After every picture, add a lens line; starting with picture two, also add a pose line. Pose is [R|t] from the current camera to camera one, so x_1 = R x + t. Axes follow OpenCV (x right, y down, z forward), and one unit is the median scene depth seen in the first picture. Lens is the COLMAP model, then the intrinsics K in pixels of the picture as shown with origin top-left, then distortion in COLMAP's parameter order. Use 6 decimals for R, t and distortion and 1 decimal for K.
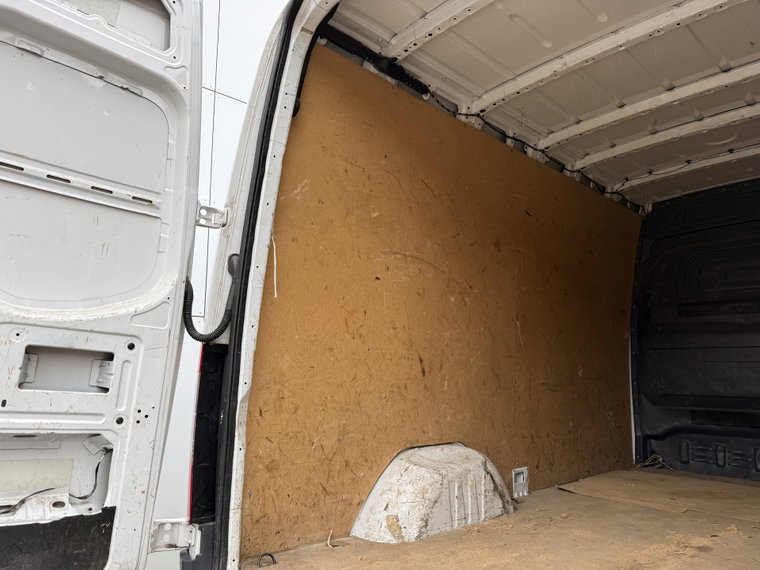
lens RADIAL K [[531.6, 0, 379.0], [0, 531.6, 288.9], [0, 0, 1]] dist [0.074578, -0.099070]
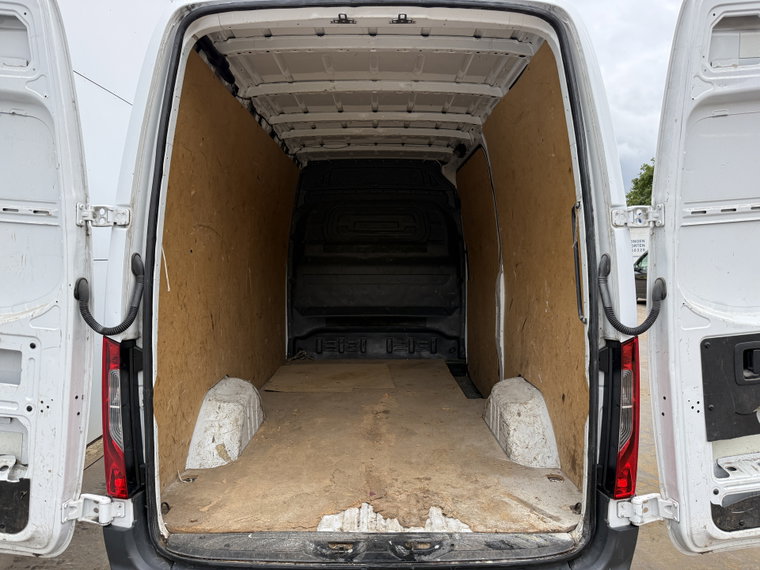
lens RADIAL K [[531.6, 0, 379.0], [0, 531.6, 288.9], [0, 0, 1]] dist [0.074578, -0.099070]
pose [[0.684489, -0.061803, 0.726399, -0.482745], [-0.098692, 0.979372, 0.176324, -0.155884], [-0.722312, -0.192382, 0.664270, -0.033737]]
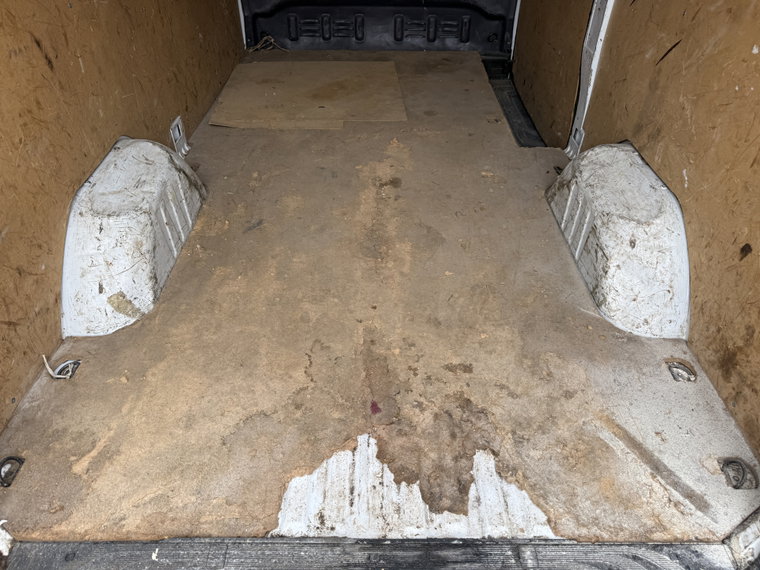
lens RADIAL K [[539.9, 0, 382.2], [0, 539.9, 289.8], [0, 0, 1]] dist [0.001887, -0.005287]
pose [[0.682644, -0.480089, 0.550919, -0.102560], [-0.107913, 0.679413, 0.725778, -0.129355], [-0.722739, -0.554899, 0.411989, 0.335126]]
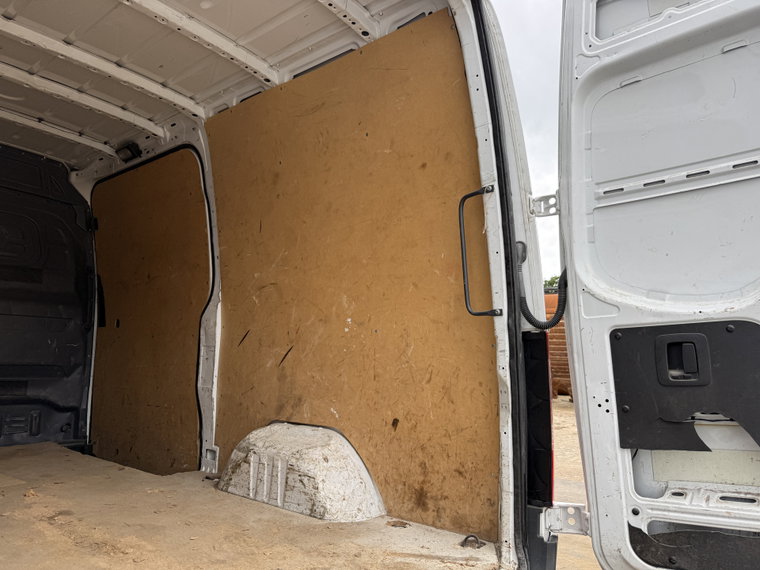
lens RADIAL K [[531.6, 0, 379.0], [0, 531.6, 288.9], [0, 0, 1]] dist [0.074578, -0.099070]
pose [[-0.135084, 0.102453, 0.985523, -0.398708], [-0.173591, 0.976809, -0.125341, 0.070634], [-0.975509, -0.188010, -0.114166, 0.470790]]
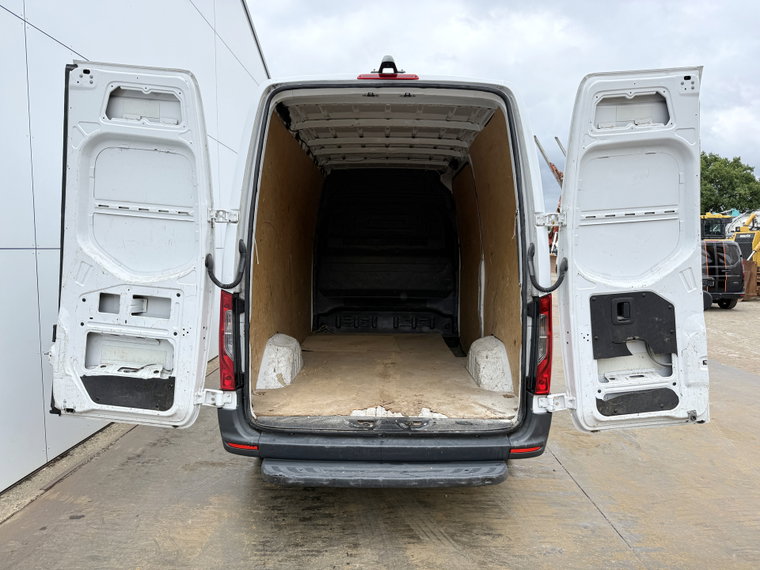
lens RADIAL K [[531.6, 0, 379.0], [0, 531.6, 288.9], [0, 0, 1]] dist [0.074578, -0.099070]
pose [[0.693405, -0.057179, 0.718276, -0.808440], [-0.107858, 0.977378, 0.181928, -0.181128], [-0.712430, -0.203622, 0.671552, -0.321940]]
